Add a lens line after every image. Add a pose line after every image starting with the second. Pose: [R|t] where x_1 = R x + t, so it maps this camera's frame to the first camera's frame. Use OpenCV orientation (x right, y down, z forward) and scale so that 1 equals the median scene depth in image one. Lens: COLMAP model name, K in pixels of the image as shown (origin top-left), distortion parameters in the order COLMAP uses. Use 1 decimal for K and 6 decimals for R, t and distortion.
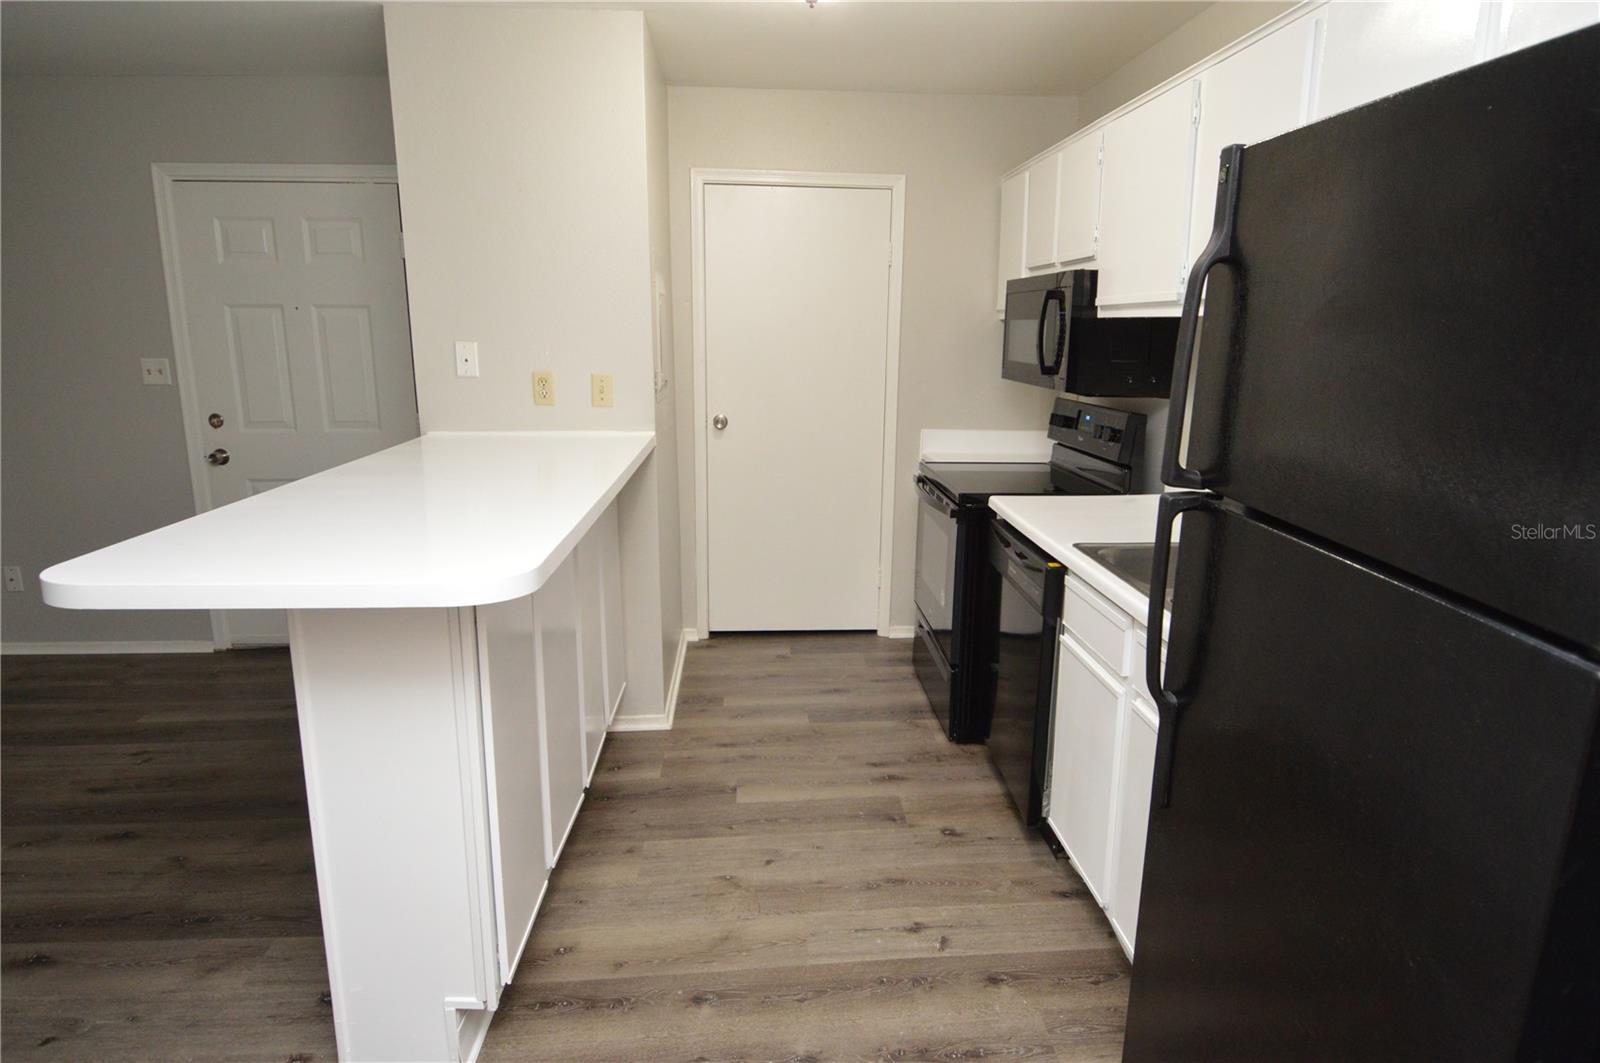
lens RADIAL K [[882.5, 0, 813.0], [0, 882.5, 510.1], [0, 0, 1]] dist [0.020251, -0.028247]
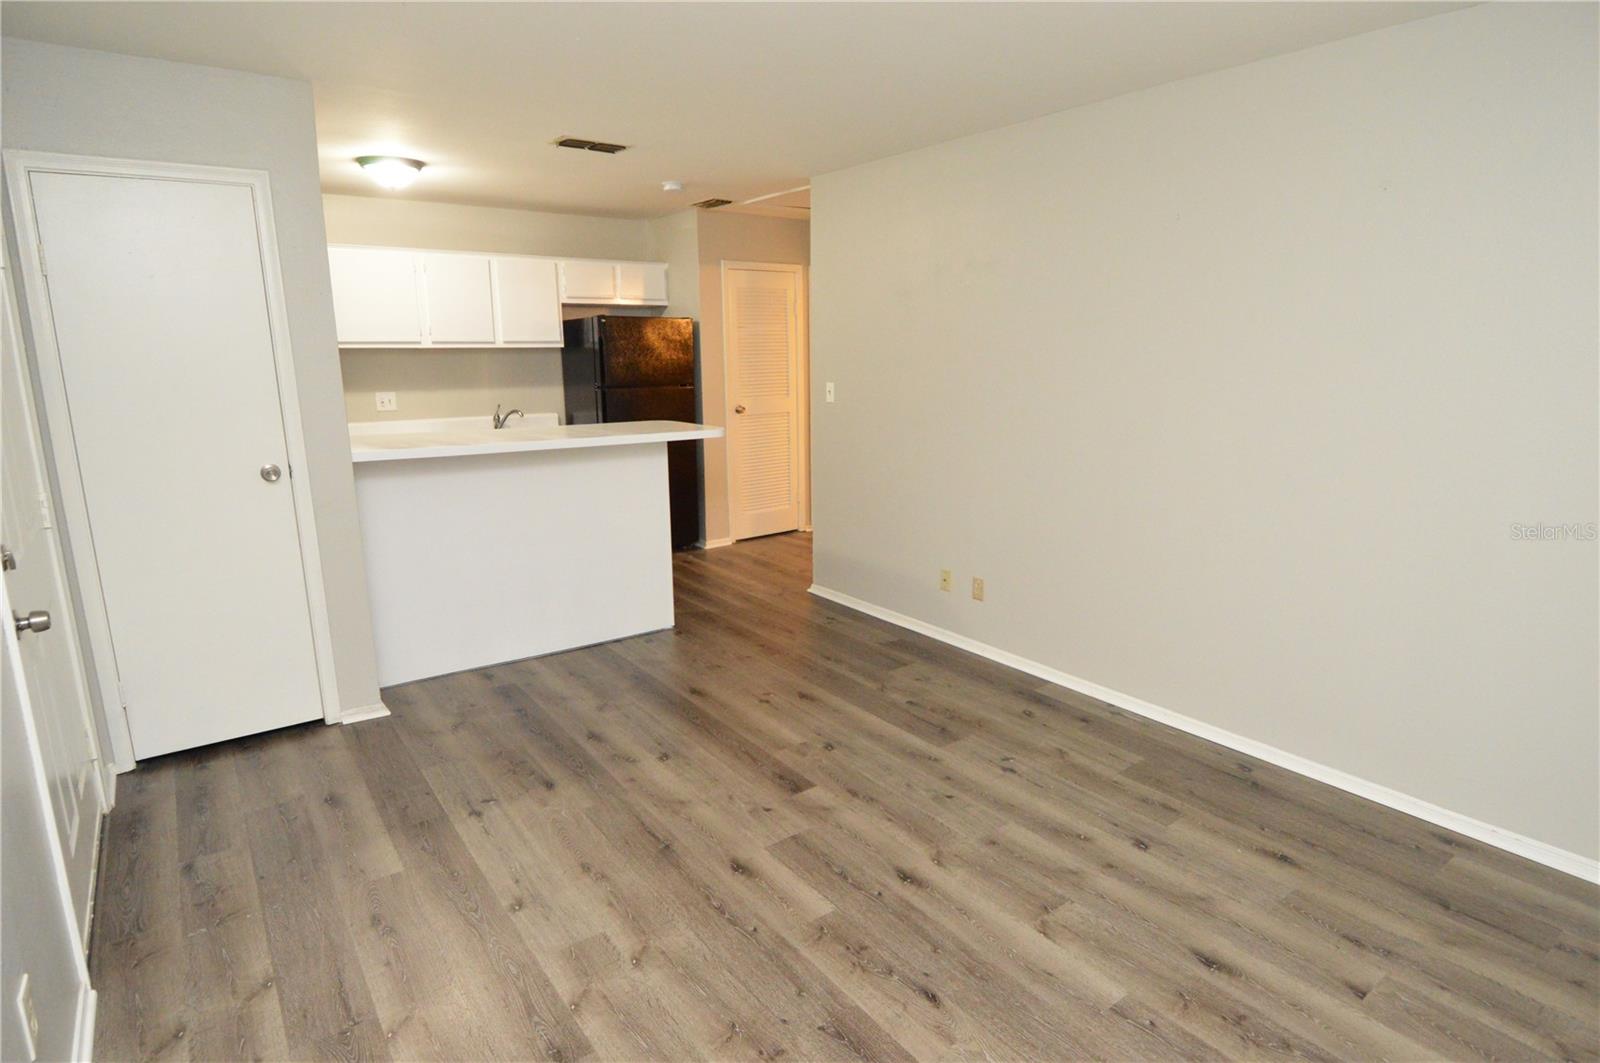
lens RADIAL K [[843.8, 0, 807.7], [0, 843.8, 529.6], [0, 0, 1]] dist [0.024073, -0.034525]
pose [[-0.541930, -0.181938, 0.820494, -1.669924], [0.171861, 0.931664, 0.320102, -0.241765], [-0.822664, 0.314484, -0.473629, 1.058175]]
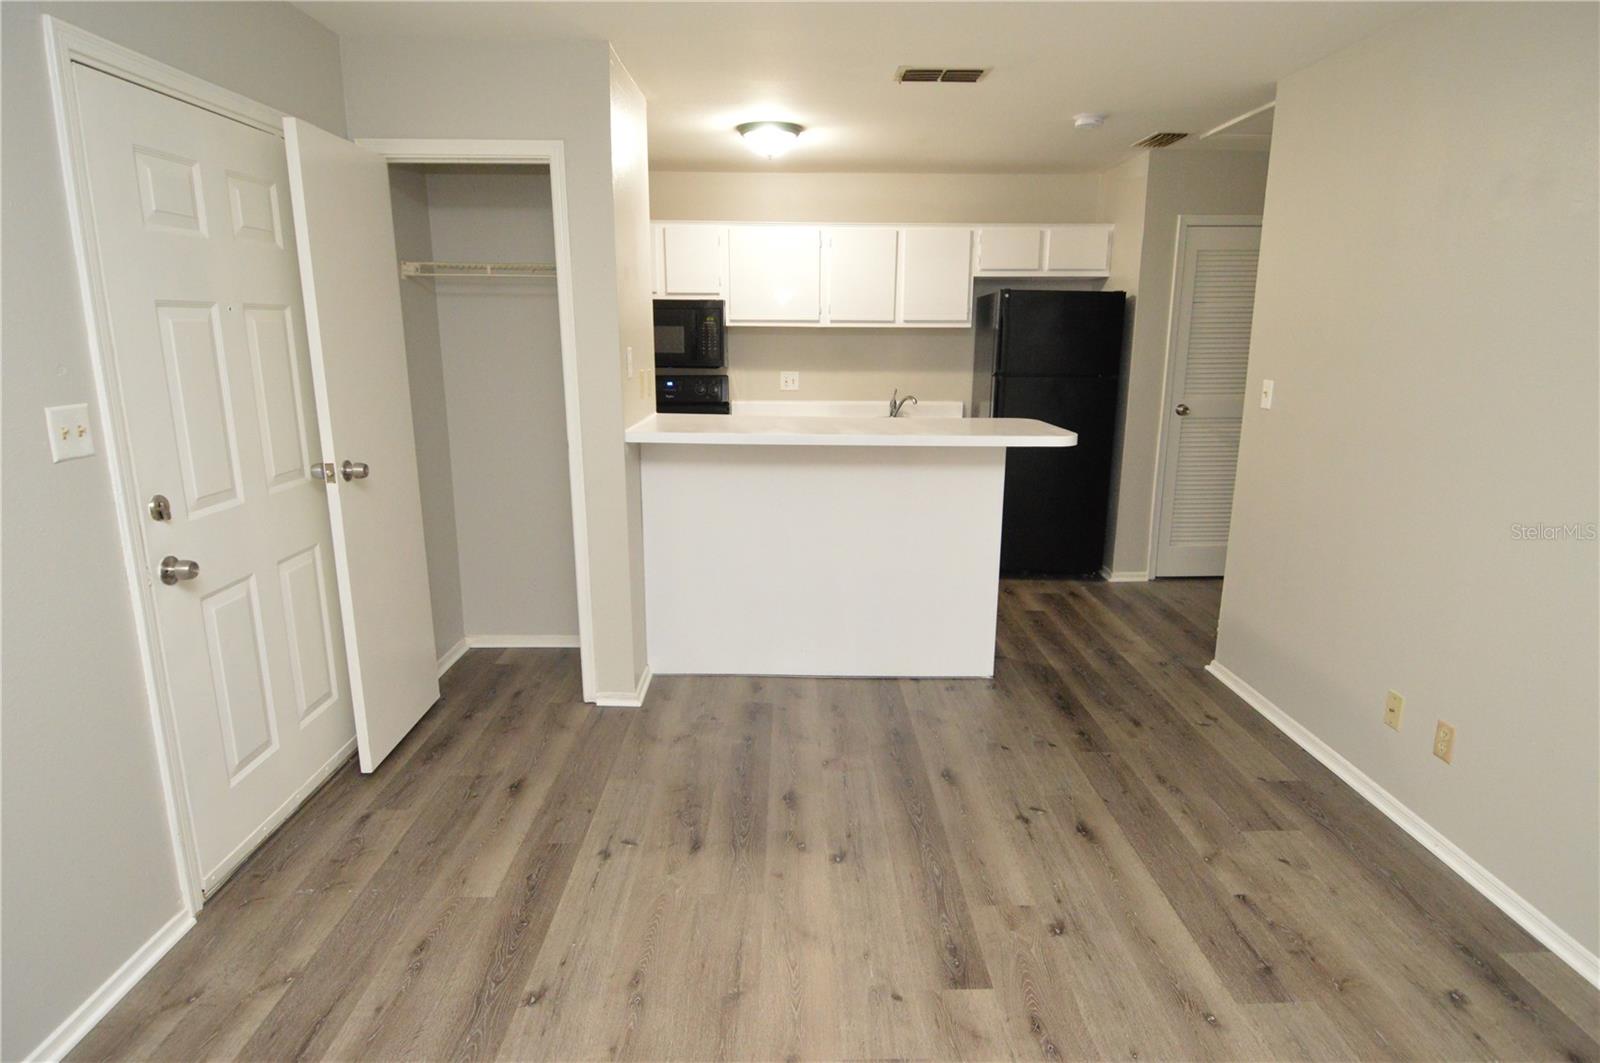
lens RADIAL K [[867.5, 0, 811.1], [0, 867.5, 528.9], [0, 0, 1]] dist [0.023906, -0.035550]
pose [[0.047122, -0.229303, 0.972214, -1.501295], [0.197398, 0.956239, 0.215967, -0.158154], [-0.979190, 0.181736, 0.090323, 0.691546]]
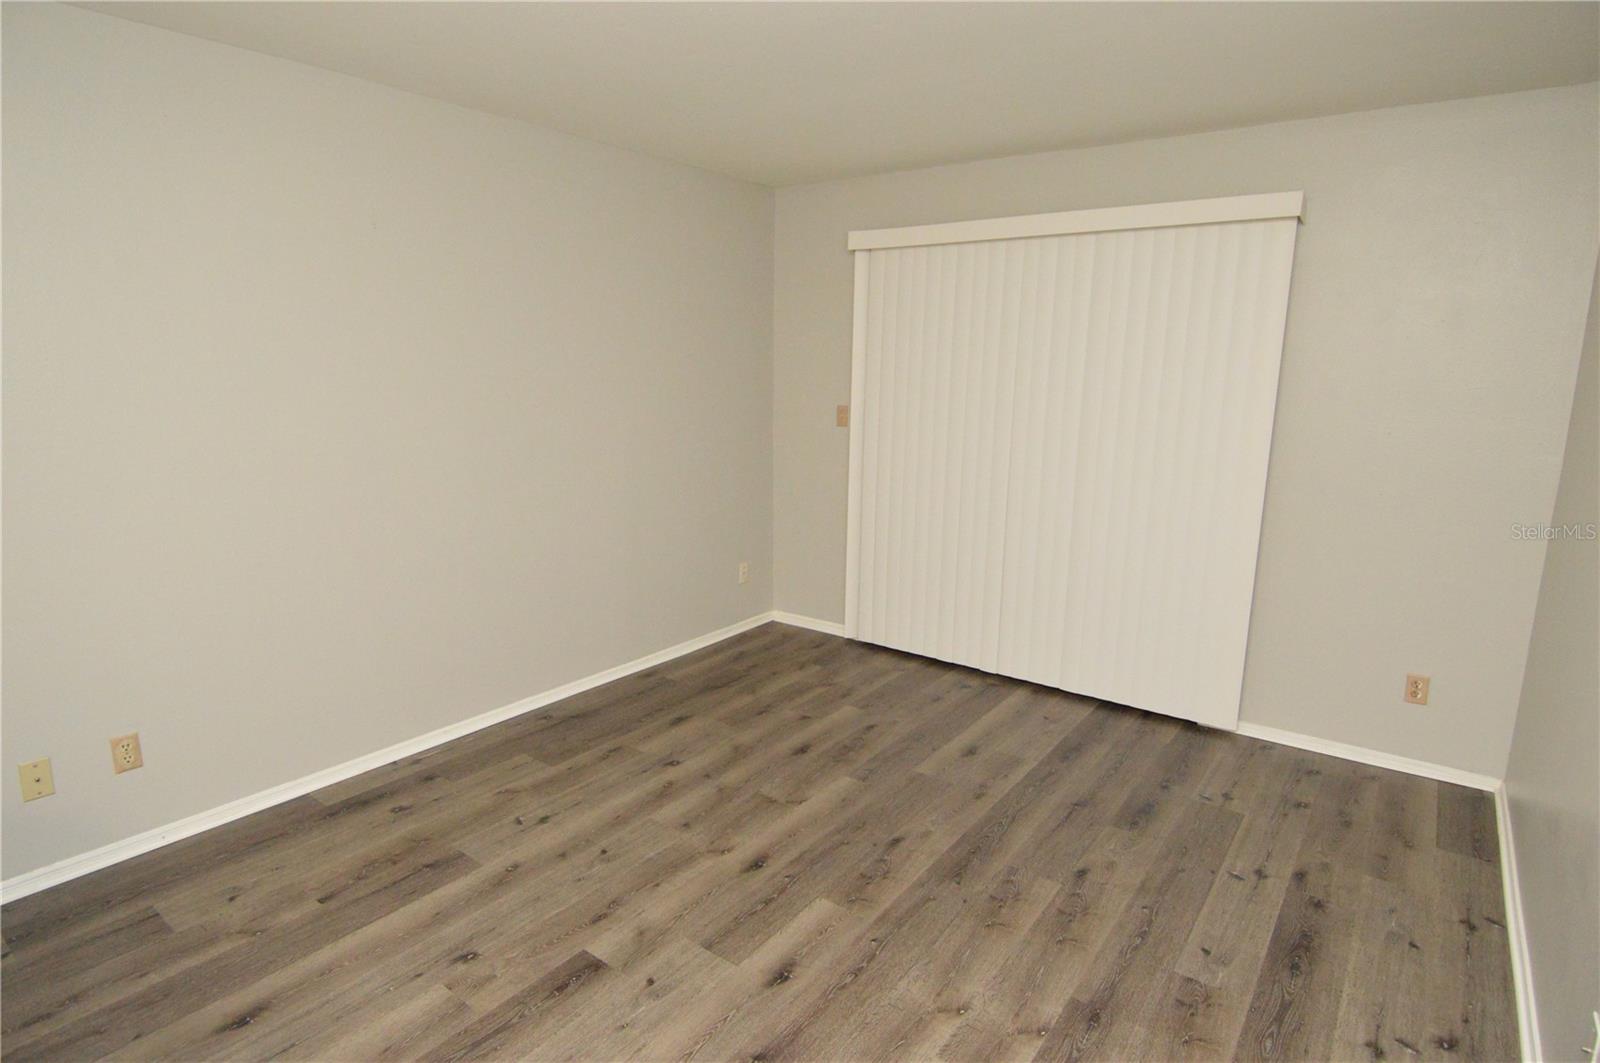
lens RADIAL K [[848.0, 0, 810.5], [0, 848.0, 528.6], [0, 0, 1]] dist [0.022601, -0.034884]
pose [[-0.649486, 0.128171, -0.749493, -0.550486], [-0.174791, 0.934128, 0.311213, -0.255738], [0.740011, 0.333134, -0.584300, 1.133822]]
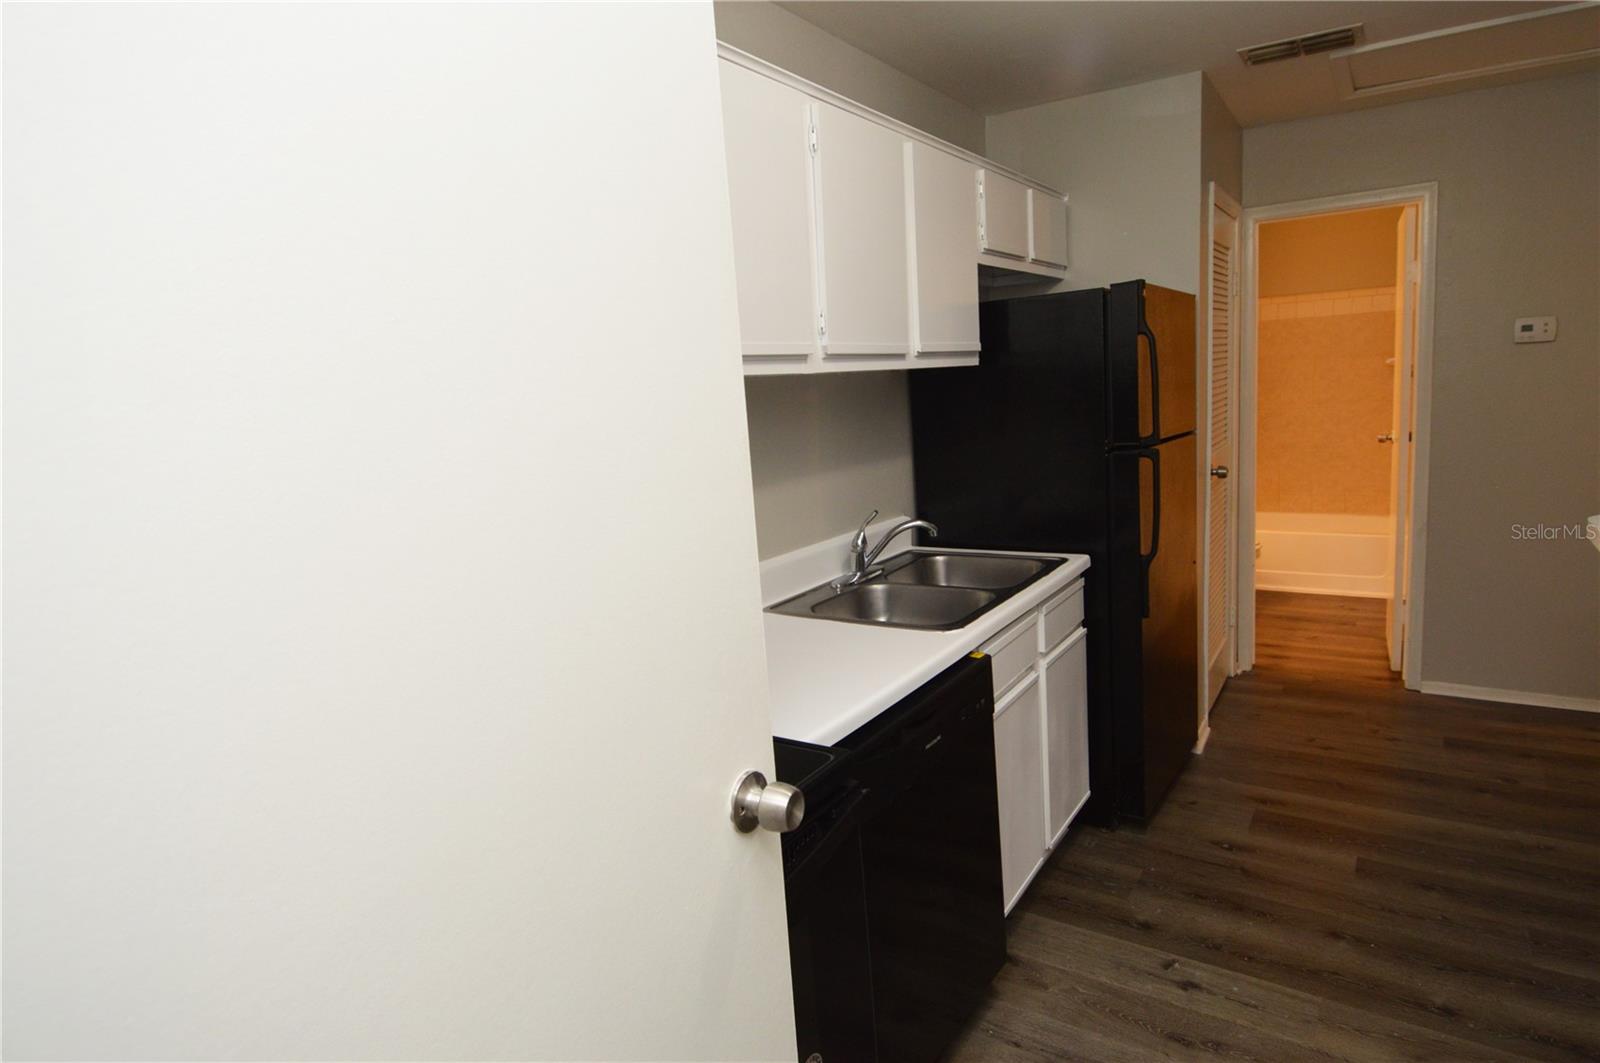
lens RADIAL K [[896.8, 0, 840.1], [0, 896.8, 517.7], [0, 0, 1]] dist [0.026530, -0.035639]
pose [[-0.809304, -0.049229, 0.585323, -0.090490], [0.169748, 0.934364, 0.313289, -0.269391], [-0.562327, 0.352903, -0.747828, 1.274234]]
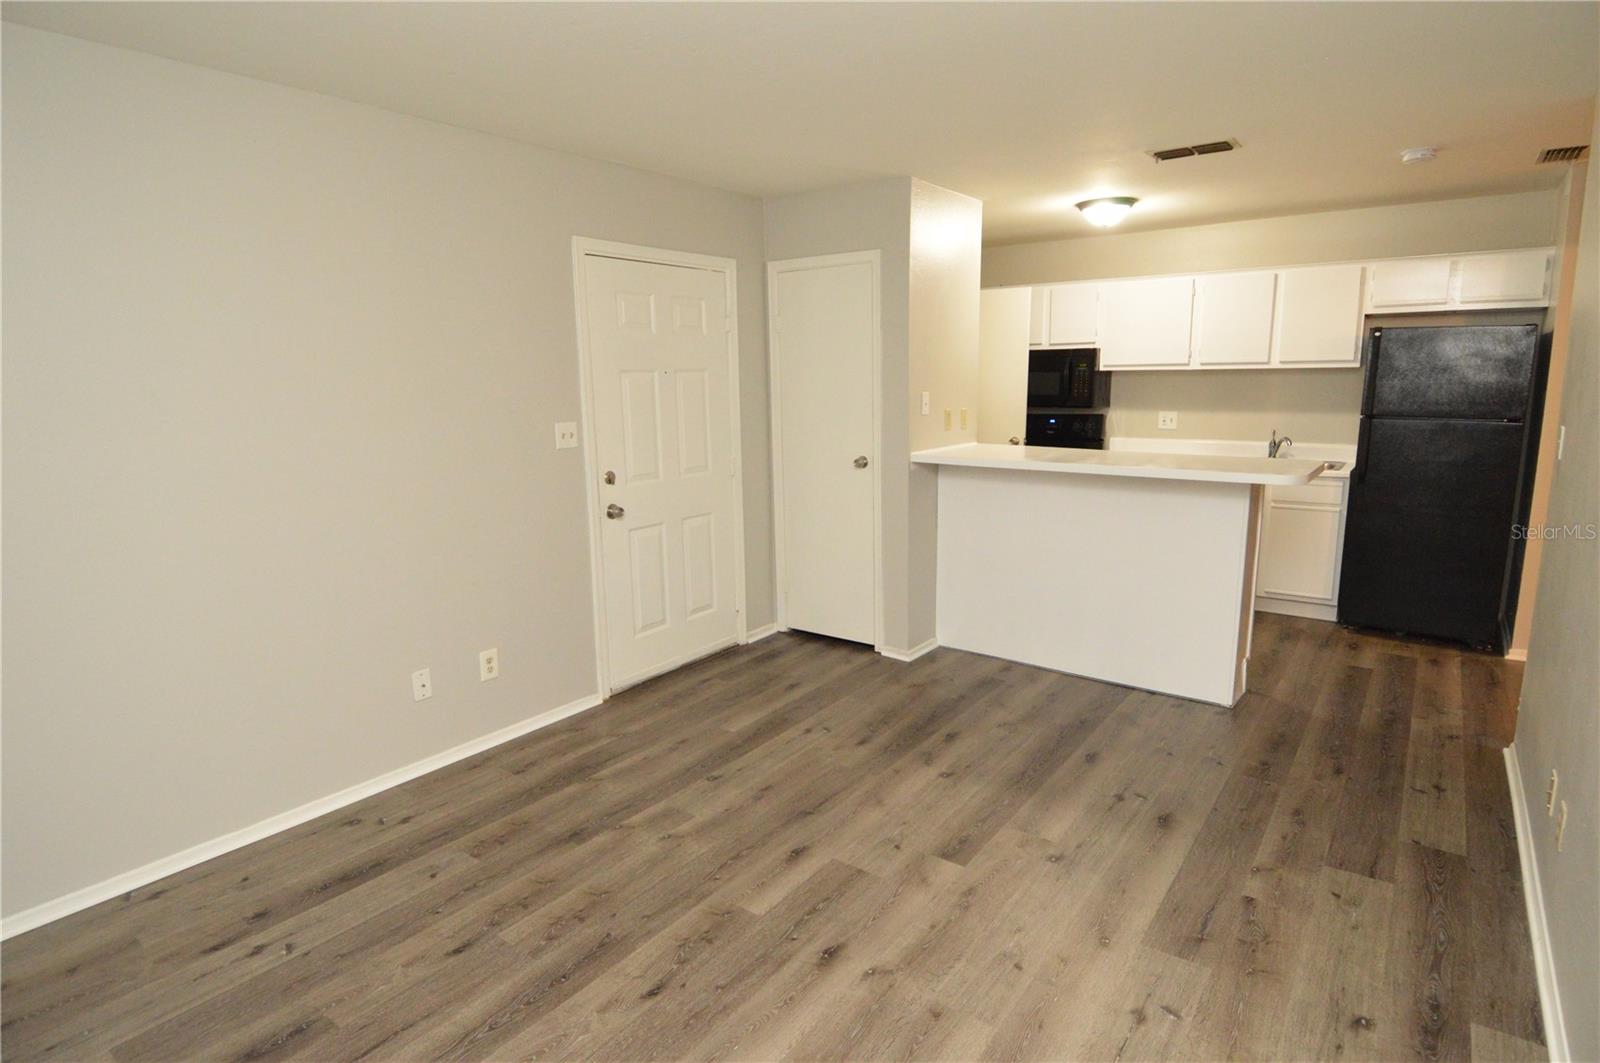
lens RADIAL K [[848.0, 0, 810.5], [0, 848.0, 528.6], [0, 0, 1]] dist [0.022601, -0.034884]
pose [[0.646273, -0.153182, 0.747574, -1.629826], [0.173672, 0.983462, 0.051378, -0.064853], [-0.743081, 0.096629, 0.662188, 0.185625]]
